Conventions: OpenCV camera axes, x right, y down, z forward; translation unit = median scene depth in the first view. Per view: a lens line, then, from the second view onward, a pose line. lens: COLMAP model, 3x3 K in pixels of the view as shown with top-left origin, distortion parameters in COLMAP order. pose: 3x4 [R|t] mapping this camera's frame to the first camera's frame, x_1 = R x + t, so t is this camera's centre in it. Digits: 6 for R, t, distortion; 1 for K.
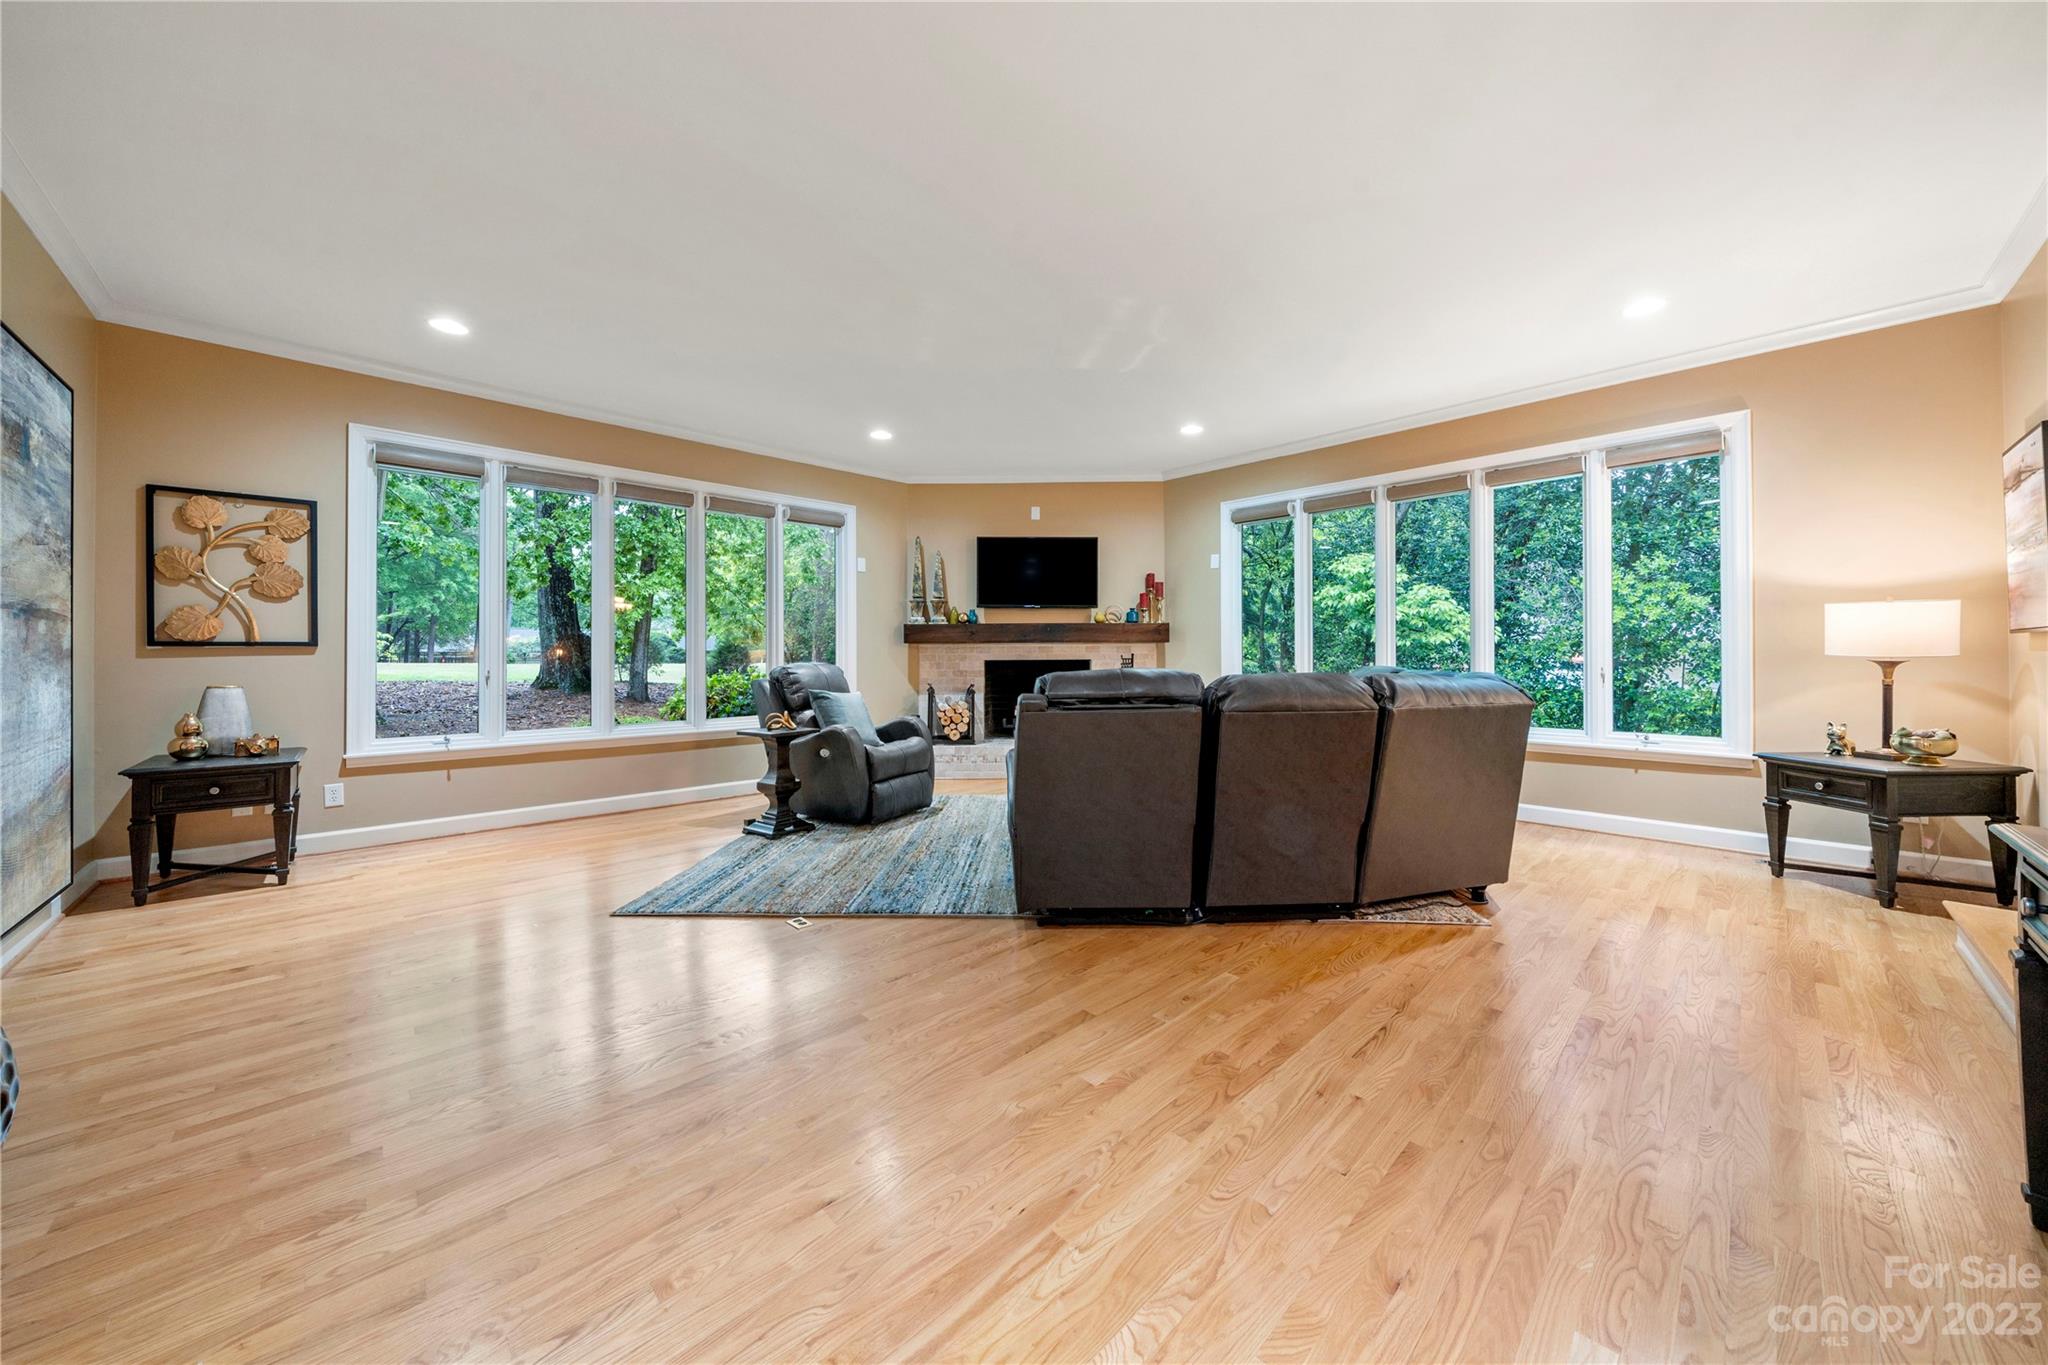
lens RADIAL K [[702.1, 0, 1025.0], [0, 702.1, 650.3], [0, 0, 1]] dist [-0.000509, -0.000084]
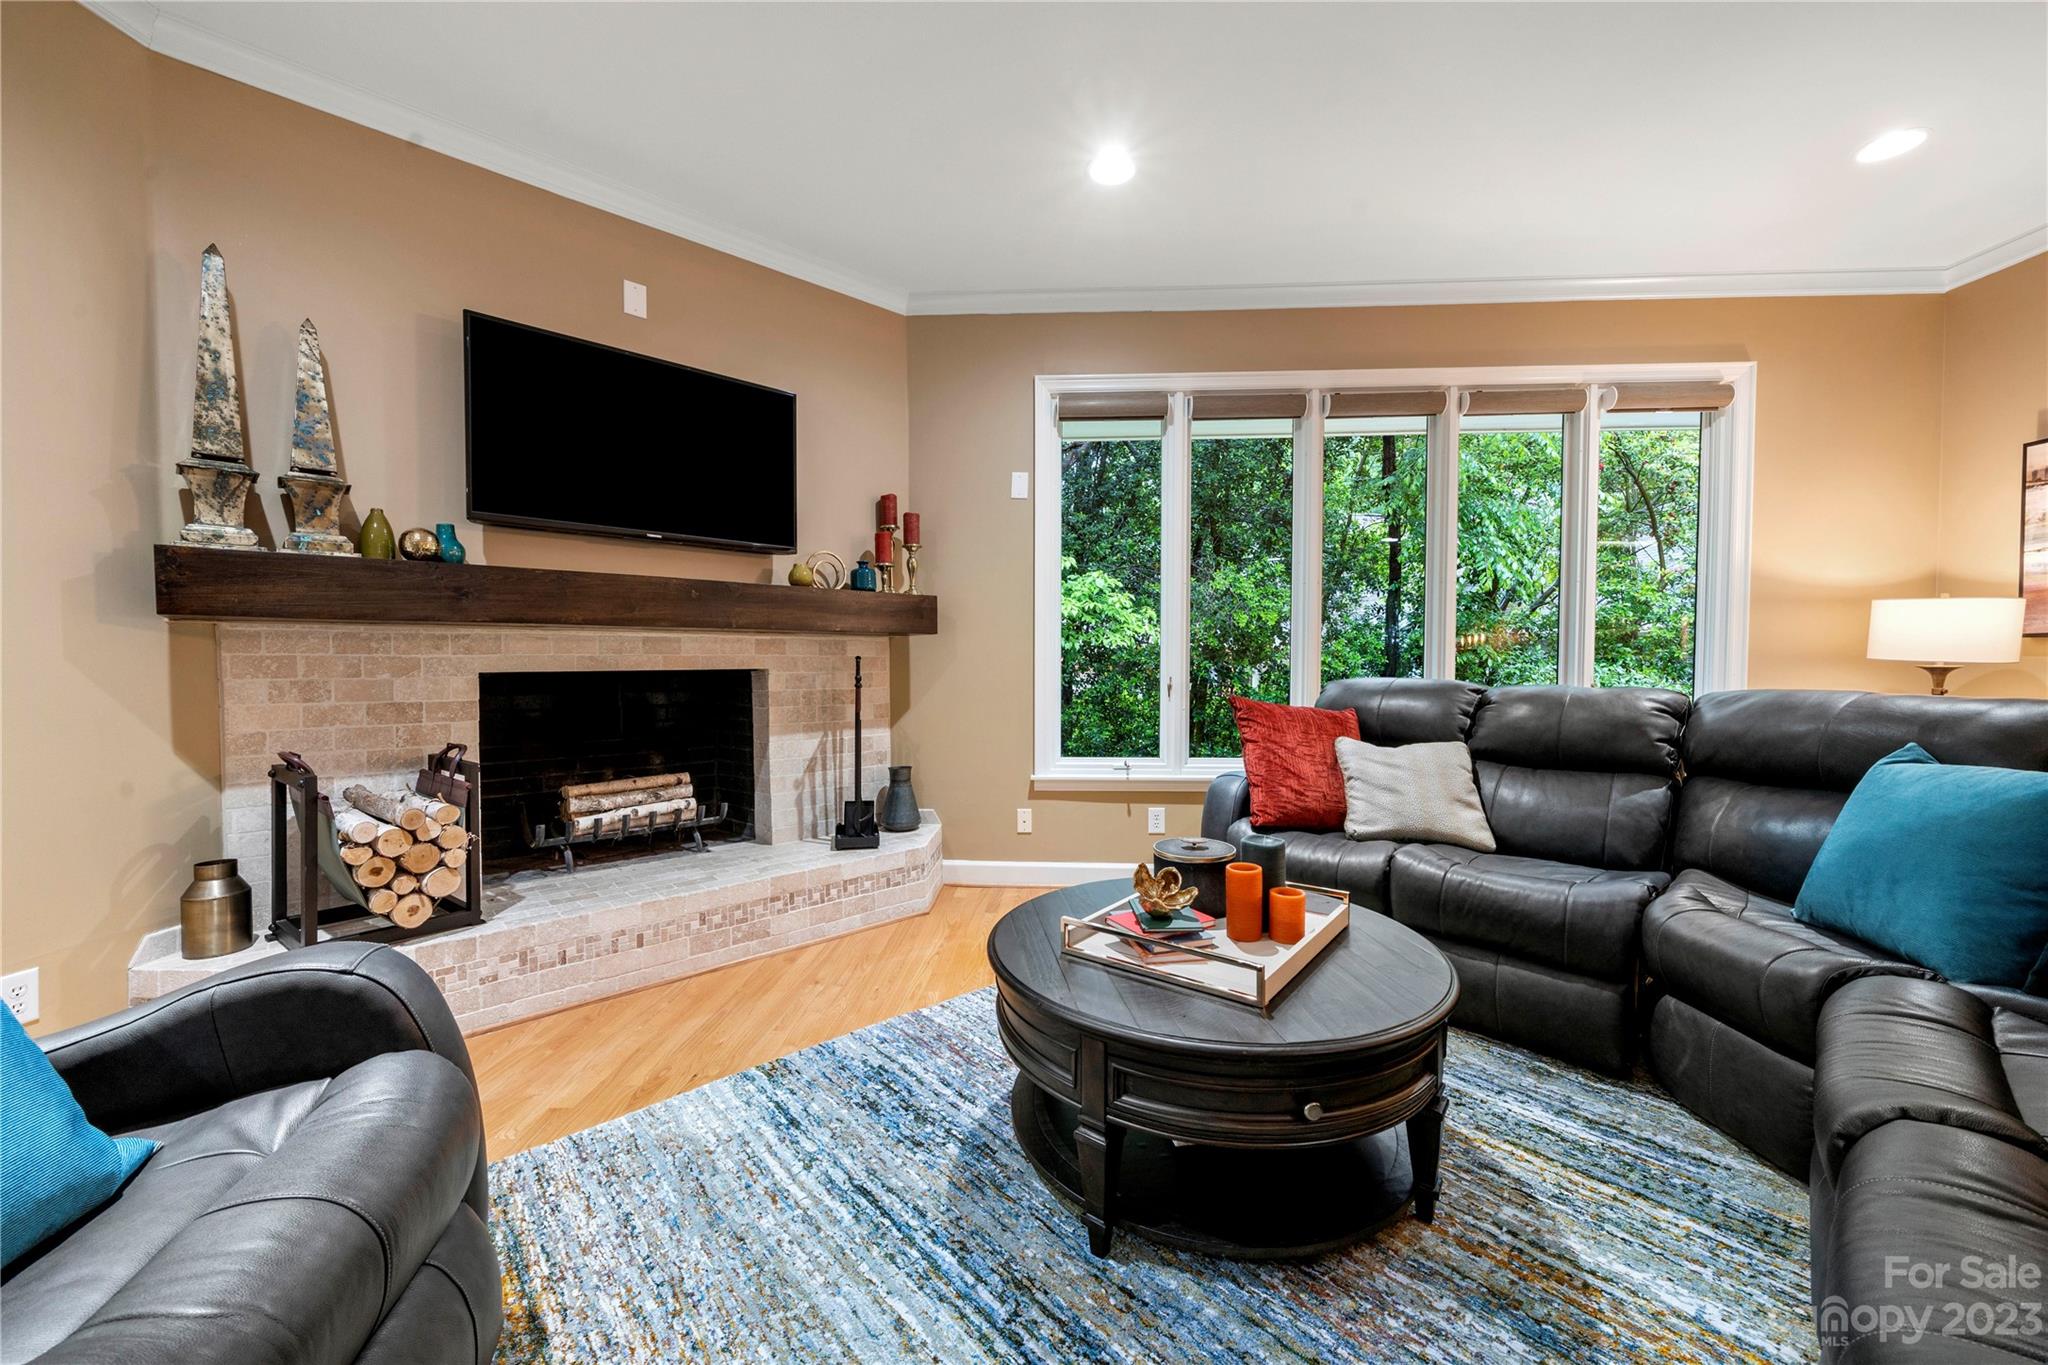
lens RADIAL K [[780.9, 0, 1024.0], [0, 780.9, 682.5], [0, 0, 1]] dist [0.000243, 0.000024]
pose [[0.729272, -0.016833, 0.684017, -0.131509], [-0.005826, 0.999508, 0.030808, 0.005484], [-0.684199, -0.026453, 0.728815, 0.533928]]
